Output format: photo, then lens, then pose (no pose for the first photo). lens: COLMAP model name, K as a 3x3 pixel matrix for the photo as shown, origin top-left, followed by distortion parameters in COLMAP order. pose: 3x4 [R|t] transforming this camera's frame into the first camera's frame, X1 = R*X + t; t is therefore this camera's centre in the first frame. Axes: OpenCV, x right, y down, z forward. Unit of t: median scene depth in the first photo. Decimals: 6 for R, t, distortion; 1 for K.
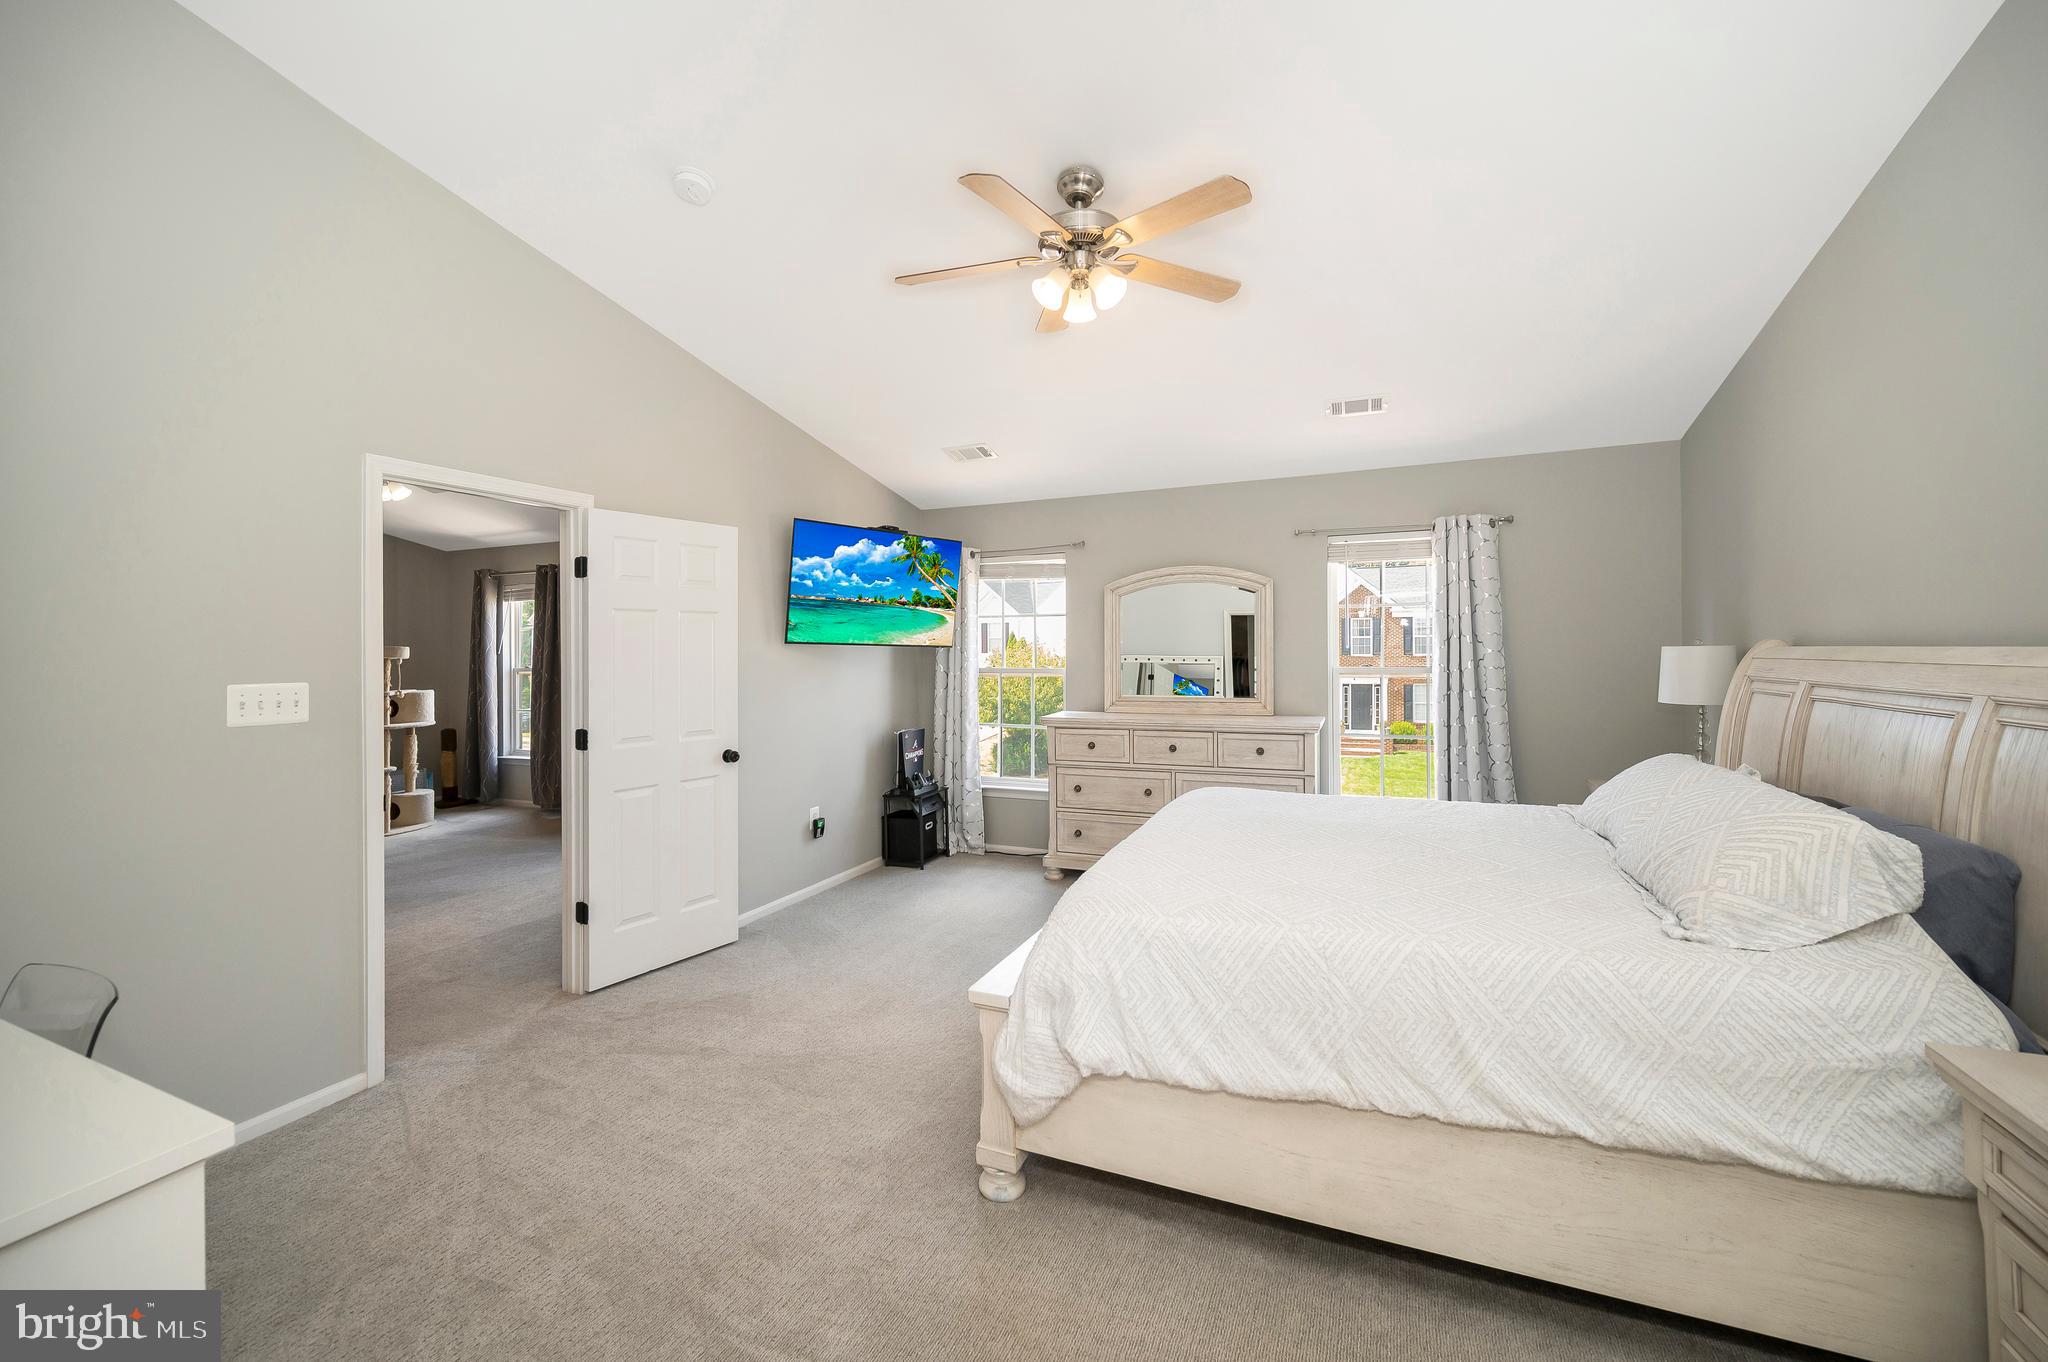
lens RADIAL K [[860.6, 0, 1032.9], [0, 860.6, 640.3], [0, 0, 1]] dist [-0.001573, -0.000172]
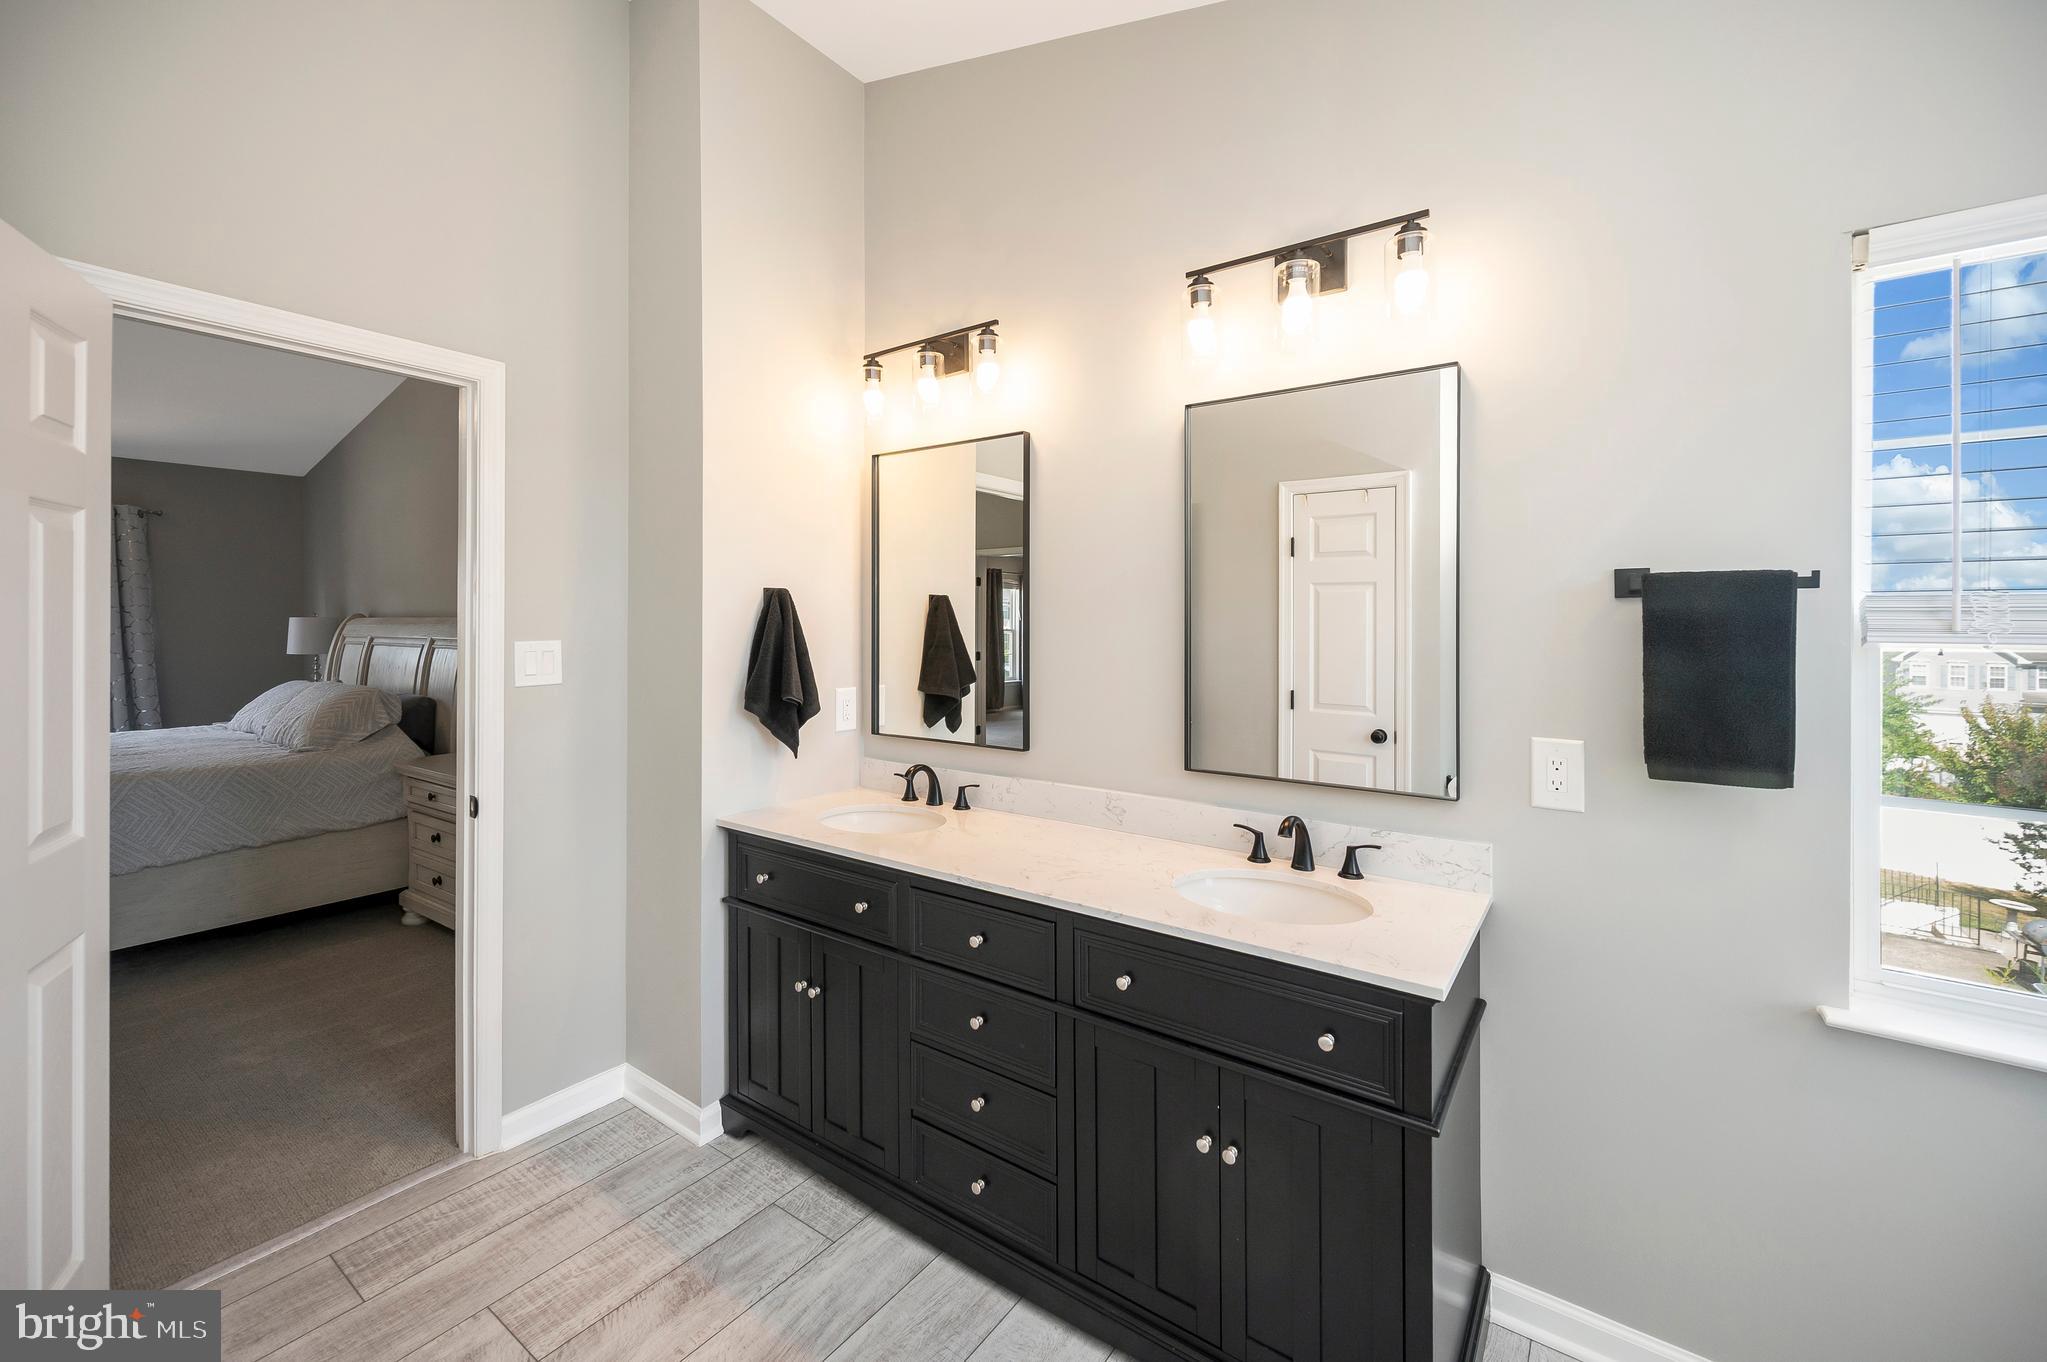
lens RADIAL K [[834.9, 0, 1026.4], [0, 834.9, 627.8], [0, 0, 1]] dist [-0.000463, -0.000121]
pose [[0.212447, 0.008293, 0.977137, -0.578416], [-0.018429, 0.999820, -0.004478, 0.009429], [-0.976999, -0.017057, 0.212561, -0.782262]]
